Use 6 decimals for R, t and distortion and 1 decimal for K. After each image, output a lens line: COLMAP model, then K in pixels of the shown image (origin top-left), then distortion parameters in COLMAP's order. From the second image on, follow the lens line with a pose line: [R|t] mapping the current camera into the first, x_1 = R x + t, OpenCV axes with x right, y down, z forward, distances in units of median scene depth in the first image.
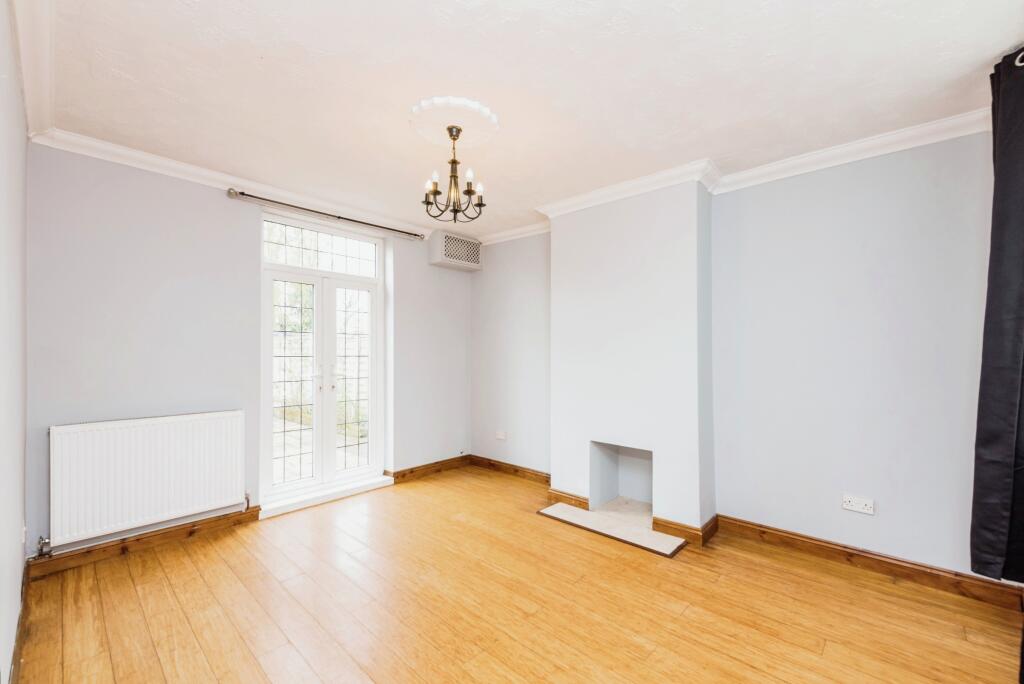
lens RADIAL K [[422.0, 0, 503.5], [0, 422.0, 344.7], [0, 0, 1]] dist [-0.016253, -0.000697]
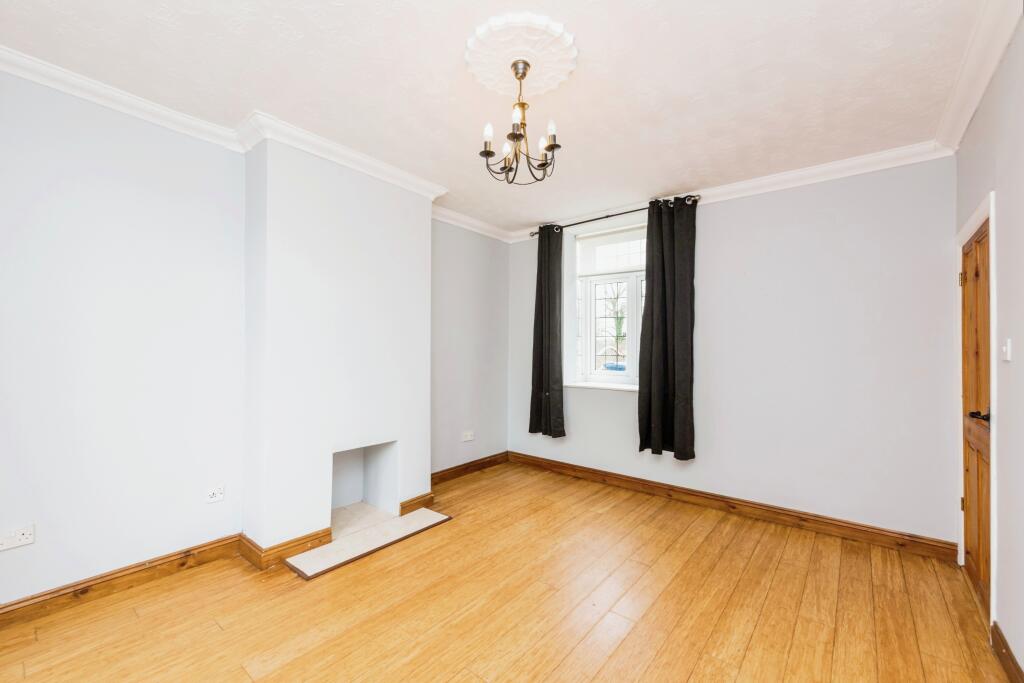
lens RADIAL K [[422.0, 0, 503.4], [0, 422.0, 342.8], [0, 0, 1]] dist [-0.016253, -0.000697]
pose [[-0.071091, 0.000914, 0.997469, -0.776861], [-0.019664, 0.999804, -0.002317, 0.016782], [-0.997276, -0.019779, -0.071059, 0.937360]]
